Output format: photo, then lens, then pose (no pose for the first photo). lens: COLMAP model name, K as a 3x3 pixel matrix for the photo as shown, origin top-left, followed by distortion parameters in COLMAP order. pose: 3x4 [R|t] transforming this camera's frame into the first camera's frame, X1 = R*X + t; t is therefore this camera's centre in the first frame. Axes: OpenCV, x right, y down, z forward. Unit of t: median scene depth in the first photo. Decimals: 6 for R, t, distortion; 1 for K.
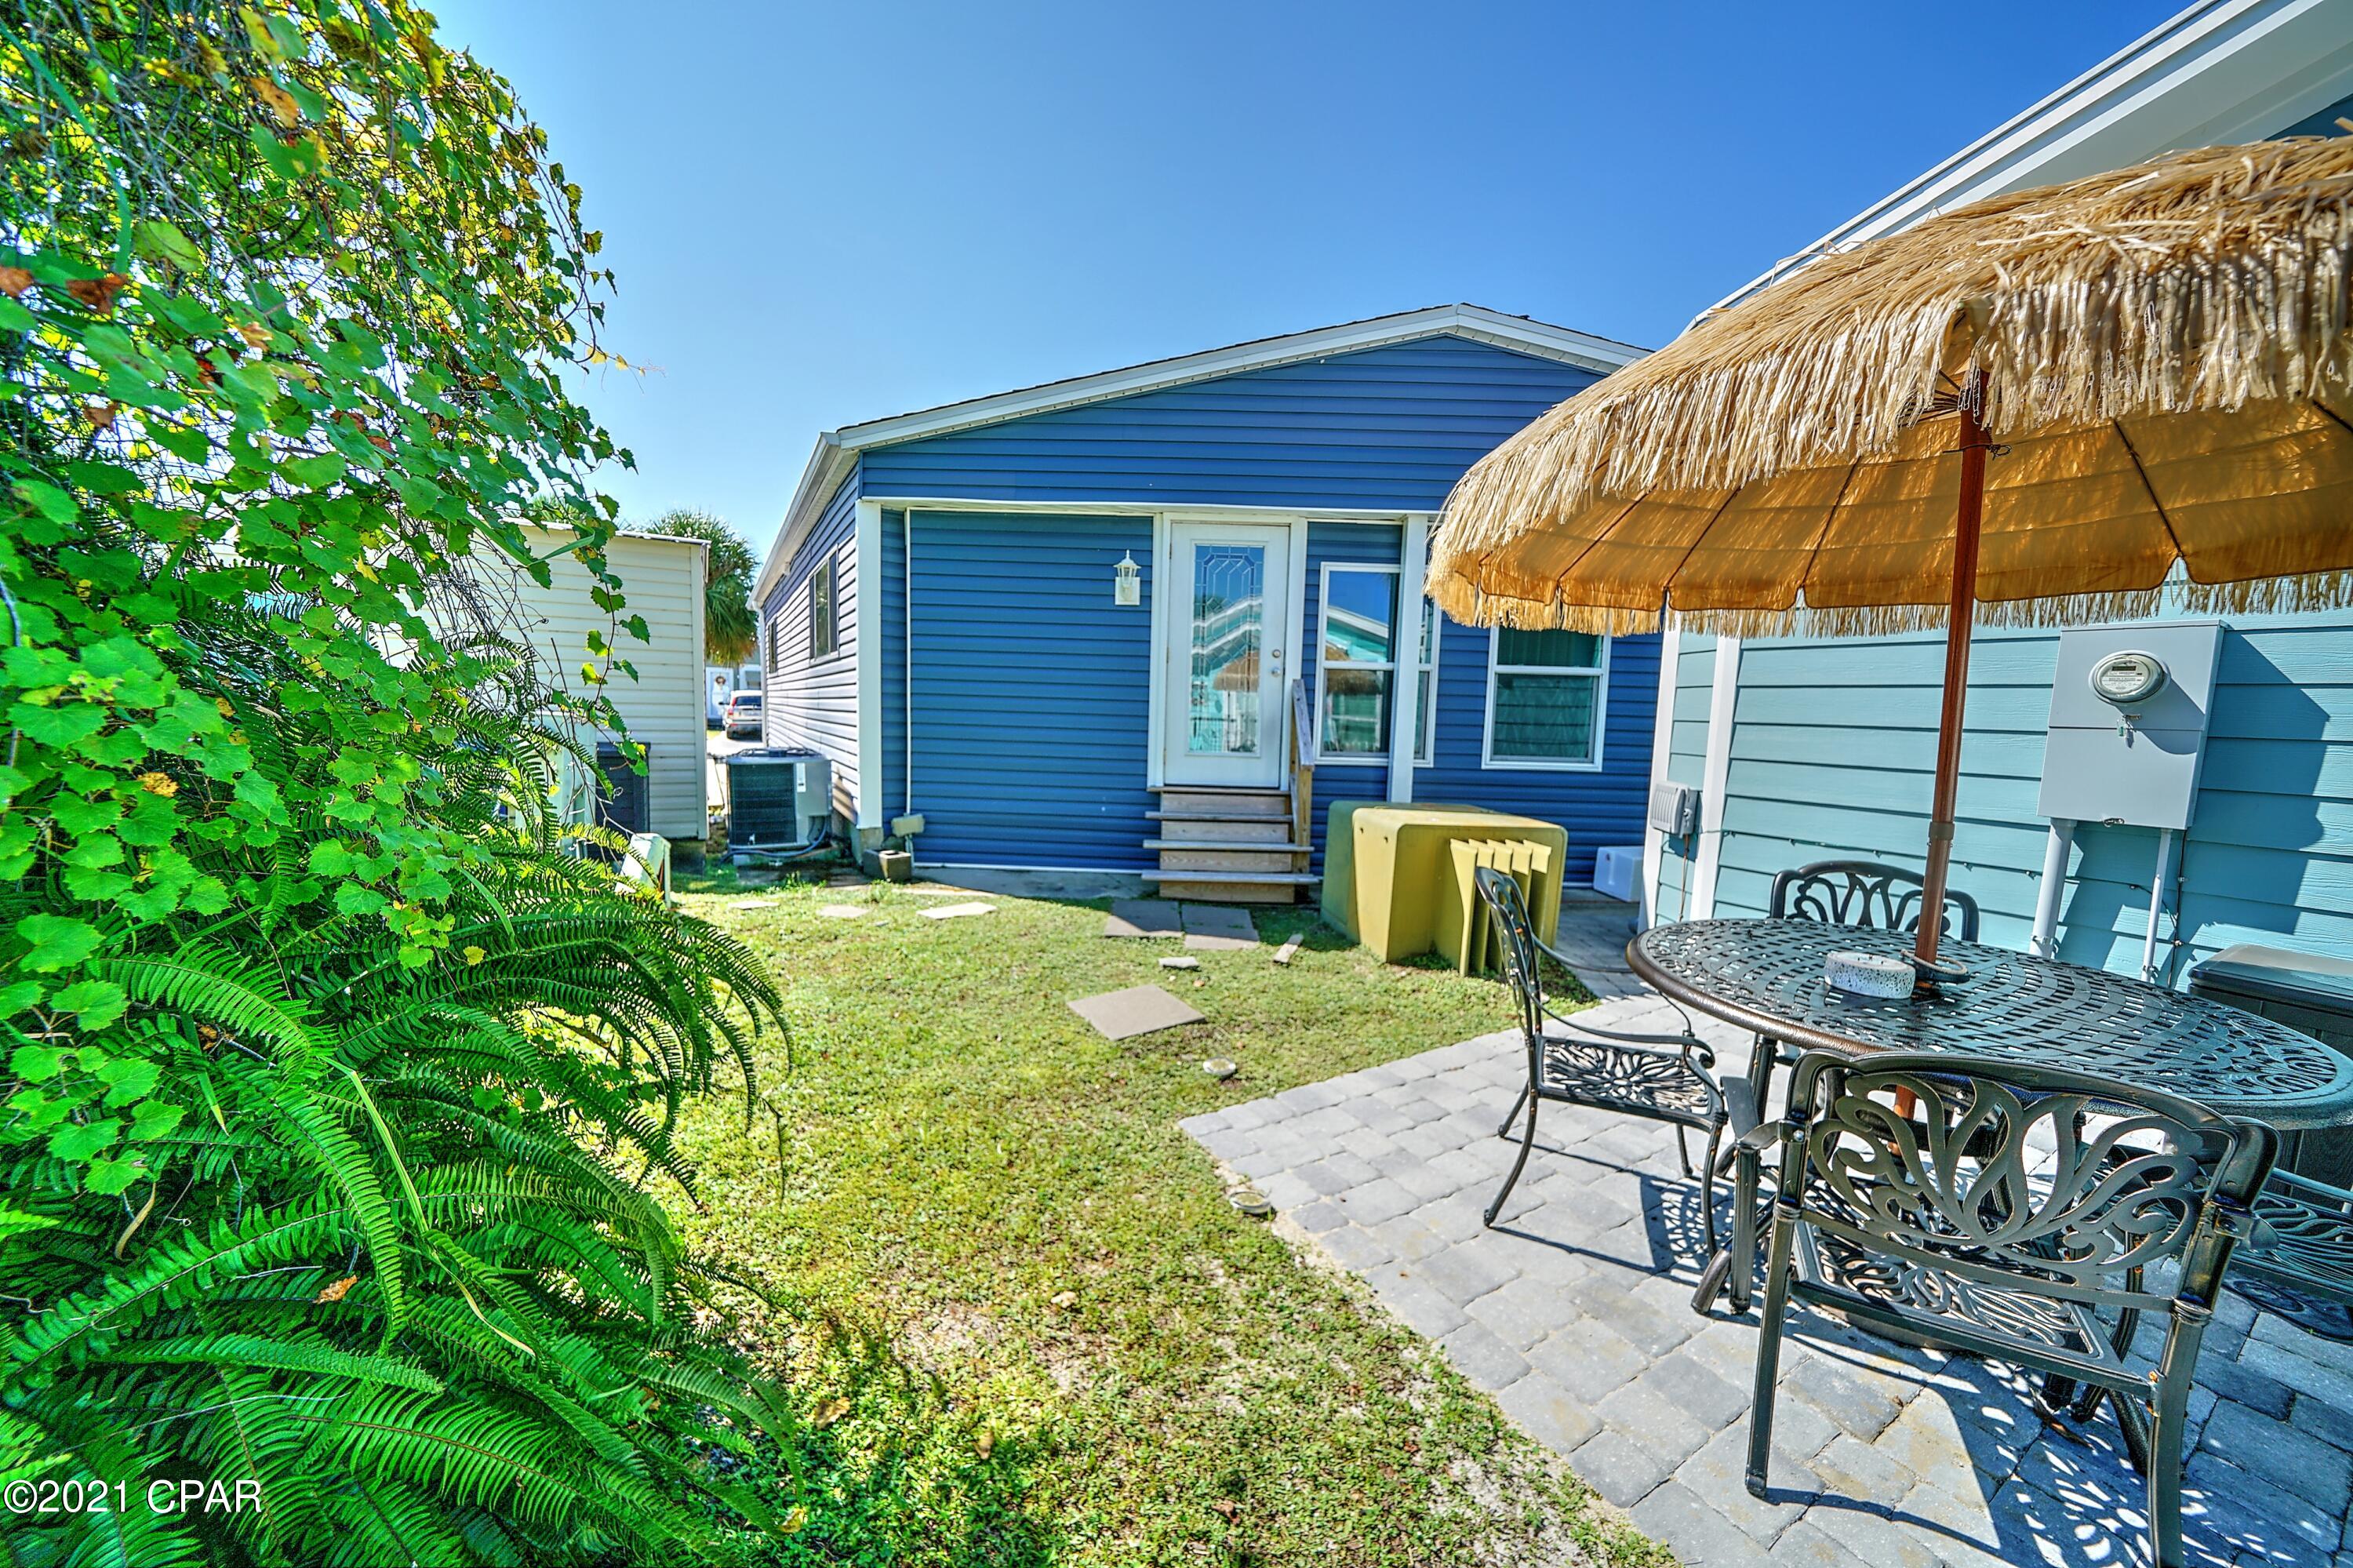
lens RADIAL K [[819.0, 0, 1156.9], [0, 819.0, 796.6], [0, 0, 1]] dist [-0.024908, 0.002738]
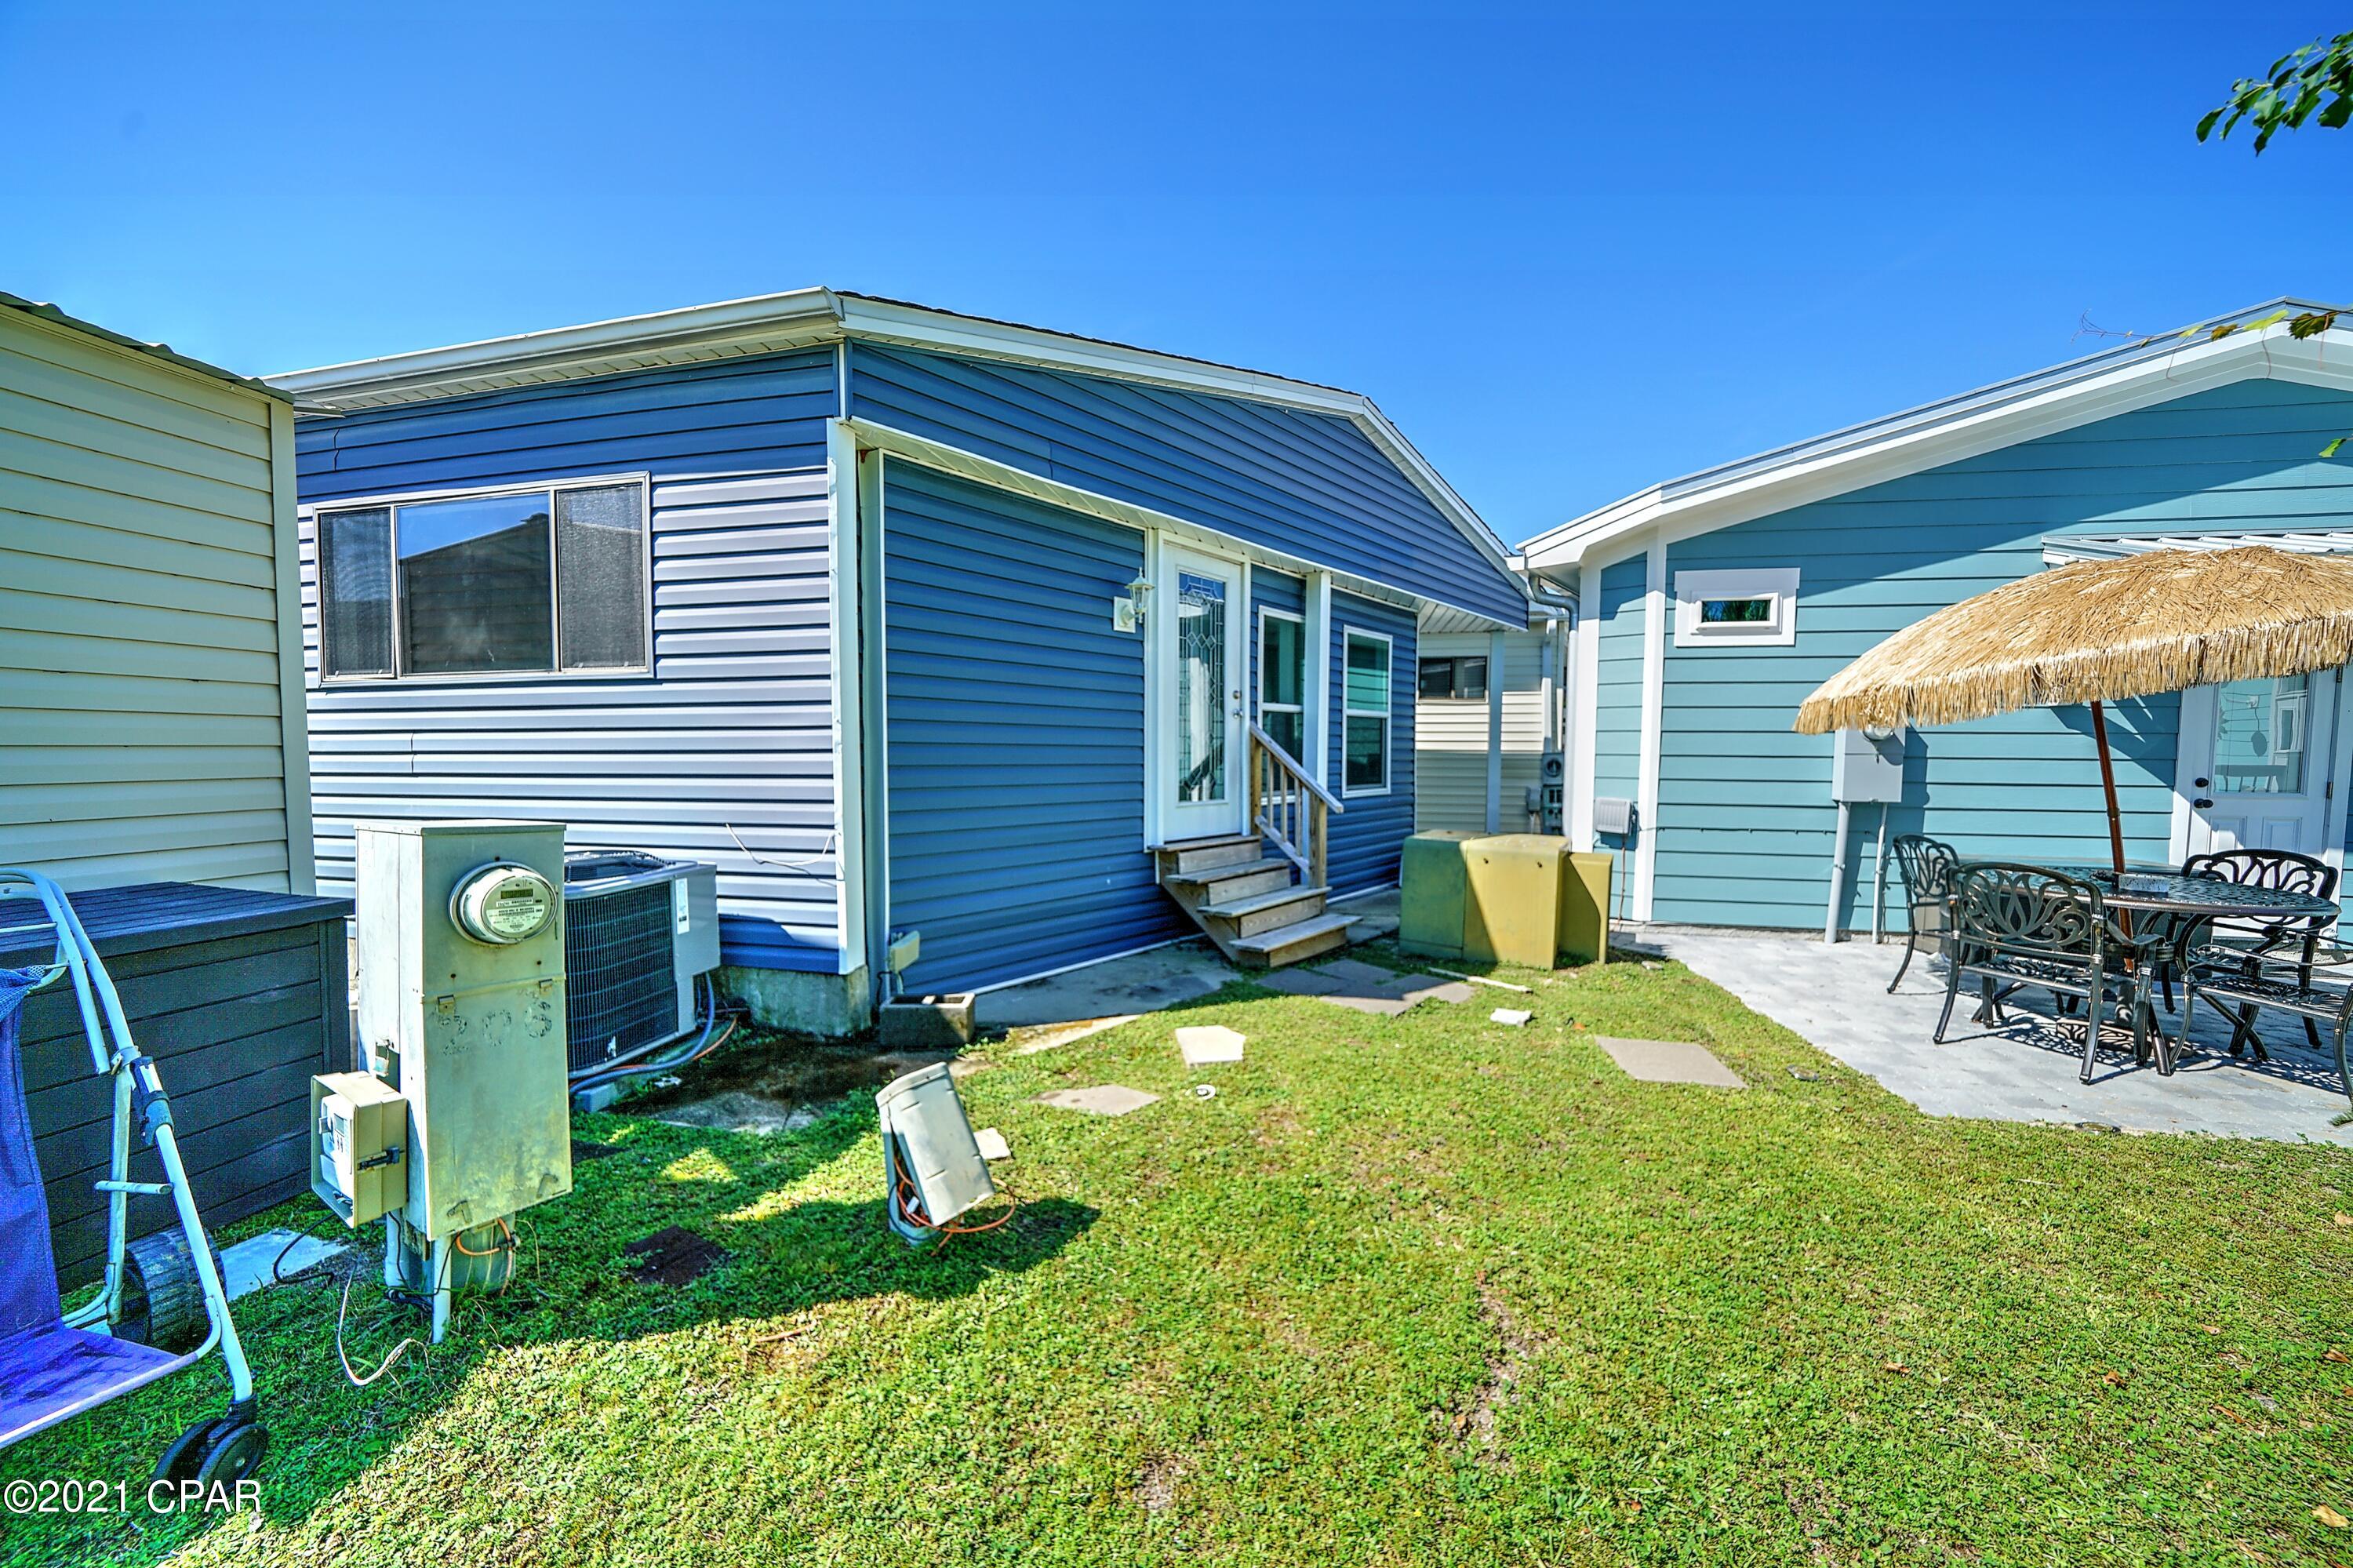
lens RADIAL K [[819.0, 0, 1156.9], [0, 819.0, 796.6], [0, 0, 1]] dist [-0.024908, 0.002738]
pose [[0.660967, -0.068207, 0.747309, -0.648388], [0.094515, 0.995497, 0.007265, -0.071334], [-0.744440, 0.065830, 0.664437, 0.438264]]
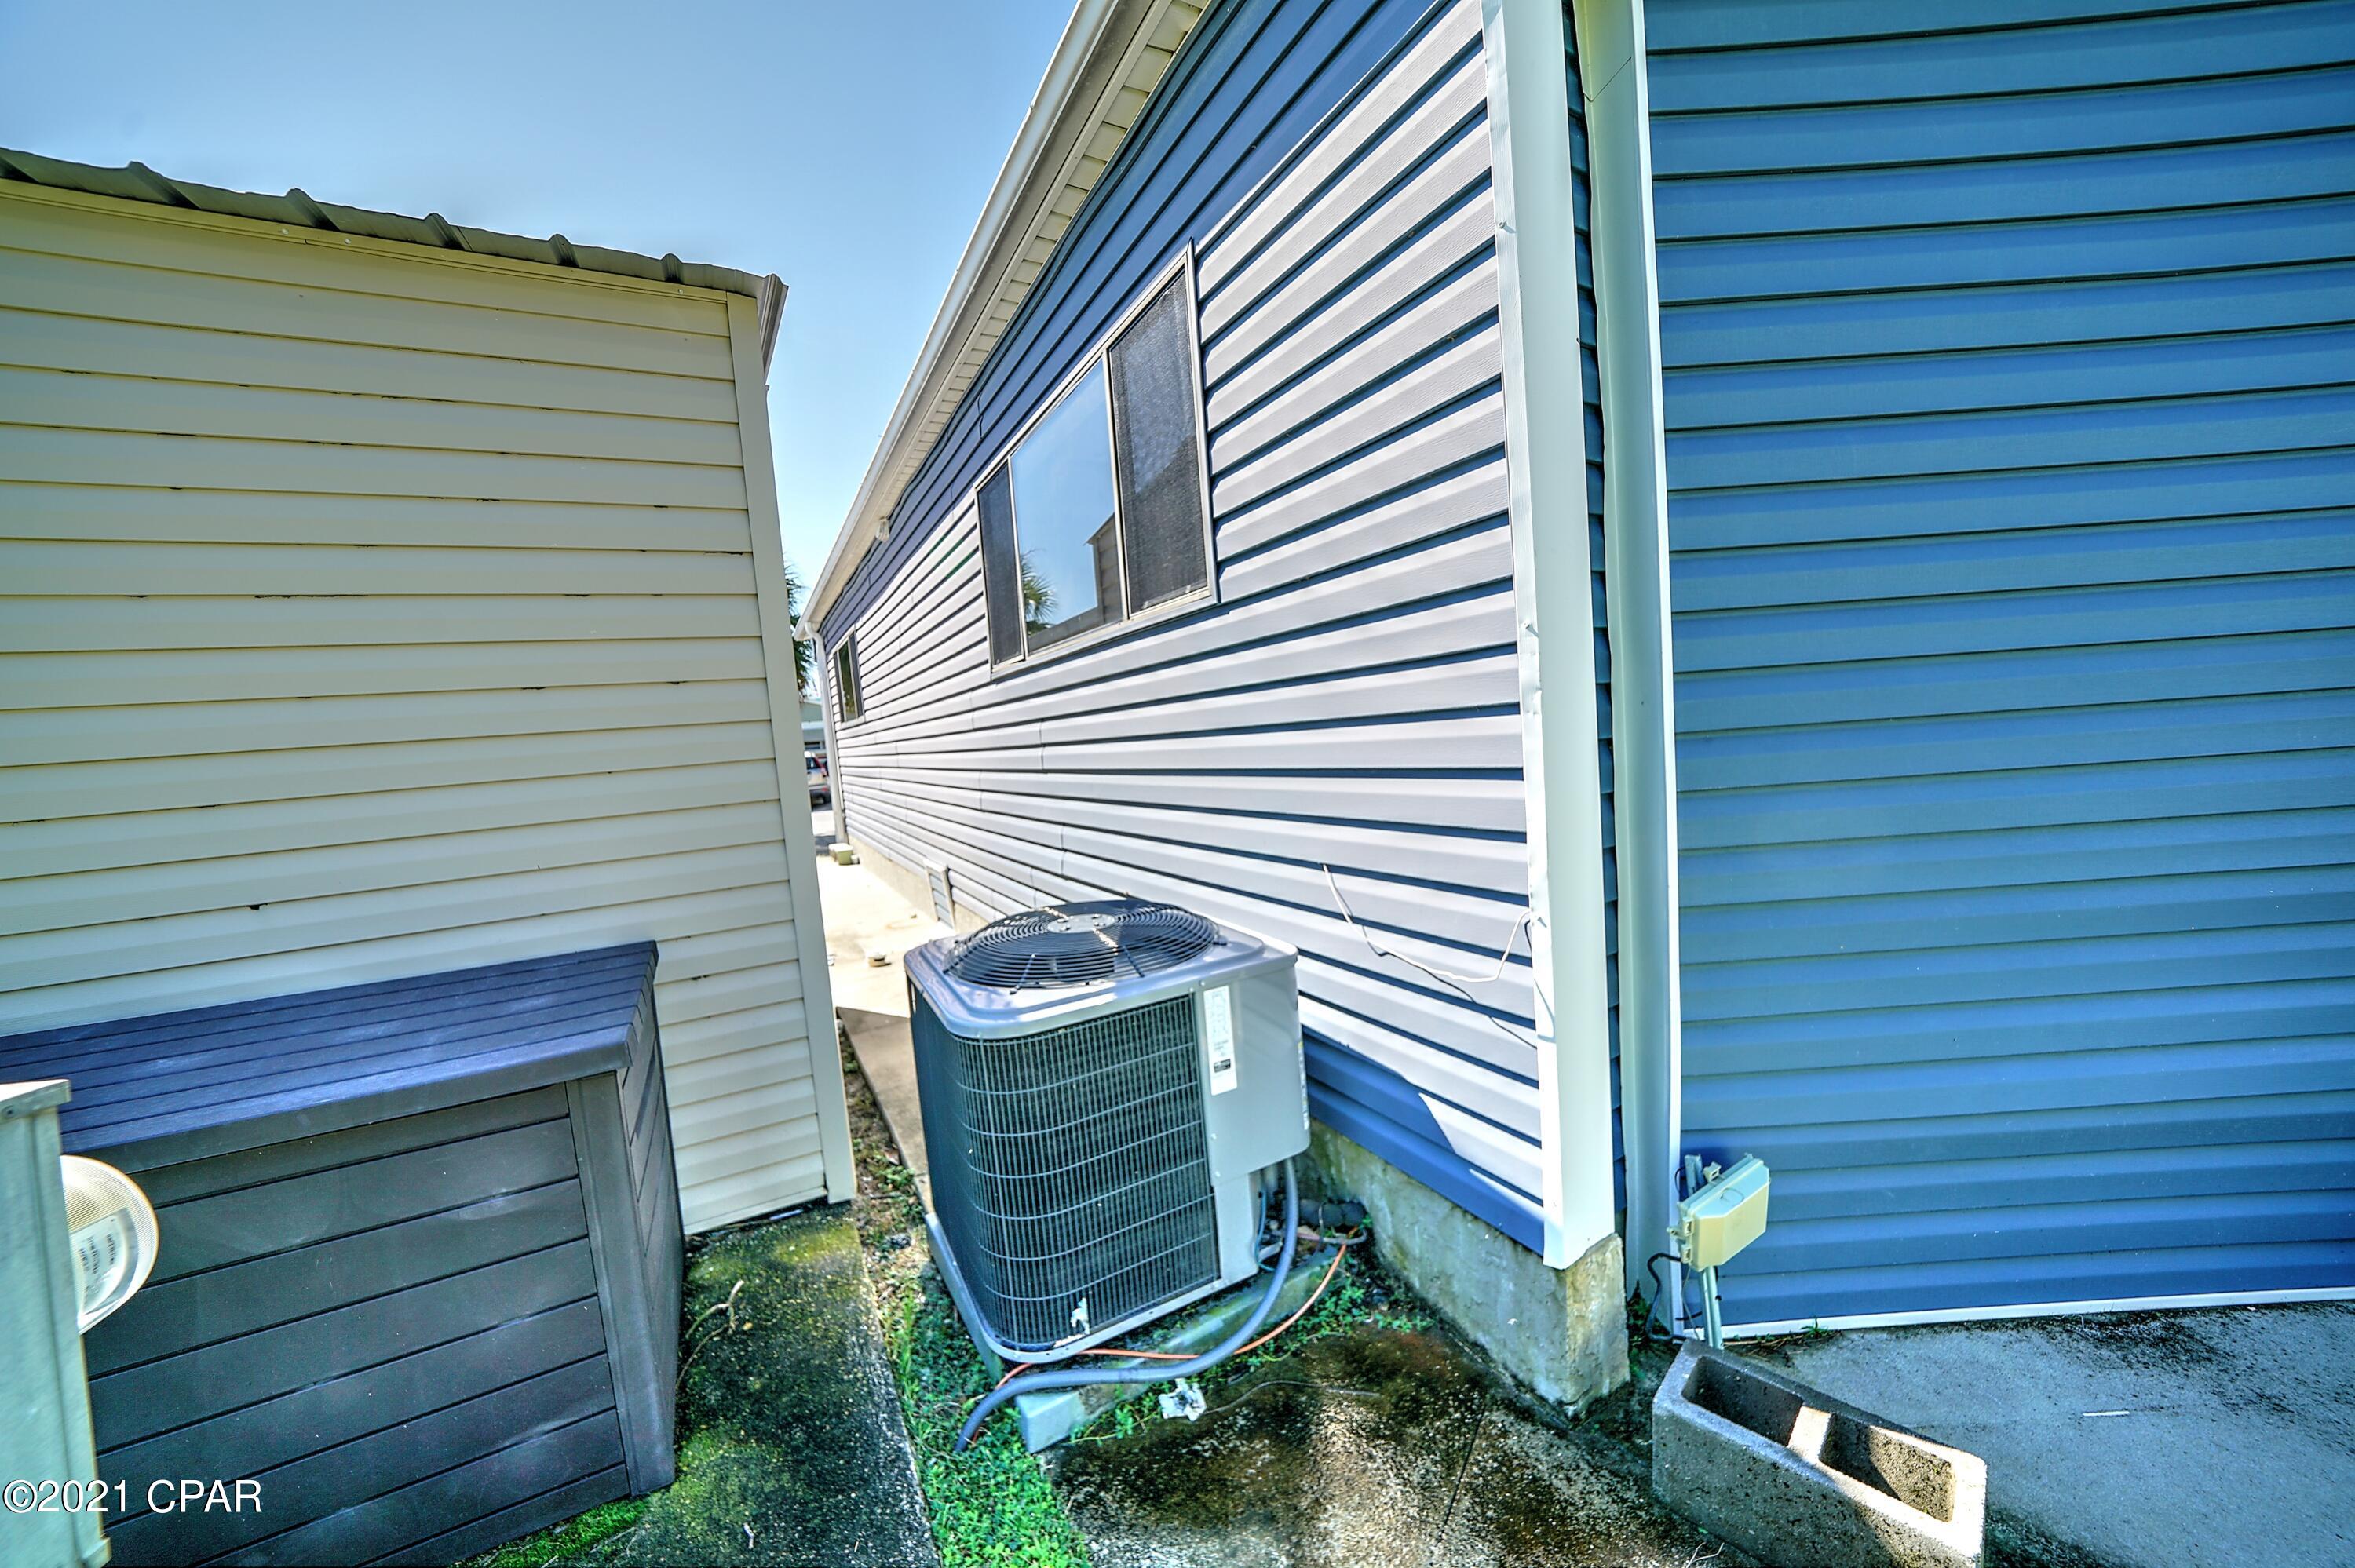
lens RADIAL K [[819.6, 0, 1157.9], [0, 819.6, 796.6], [0, 0, 1]] dist [-0.024908, 0.002738]
pose [[0.993906, -0.104722, -0.034406, -0.458733], [0.103829, 0.994234, -0.026783, -0.101070], [0.037013, 0.023048, 0.999049, 0.765565]]
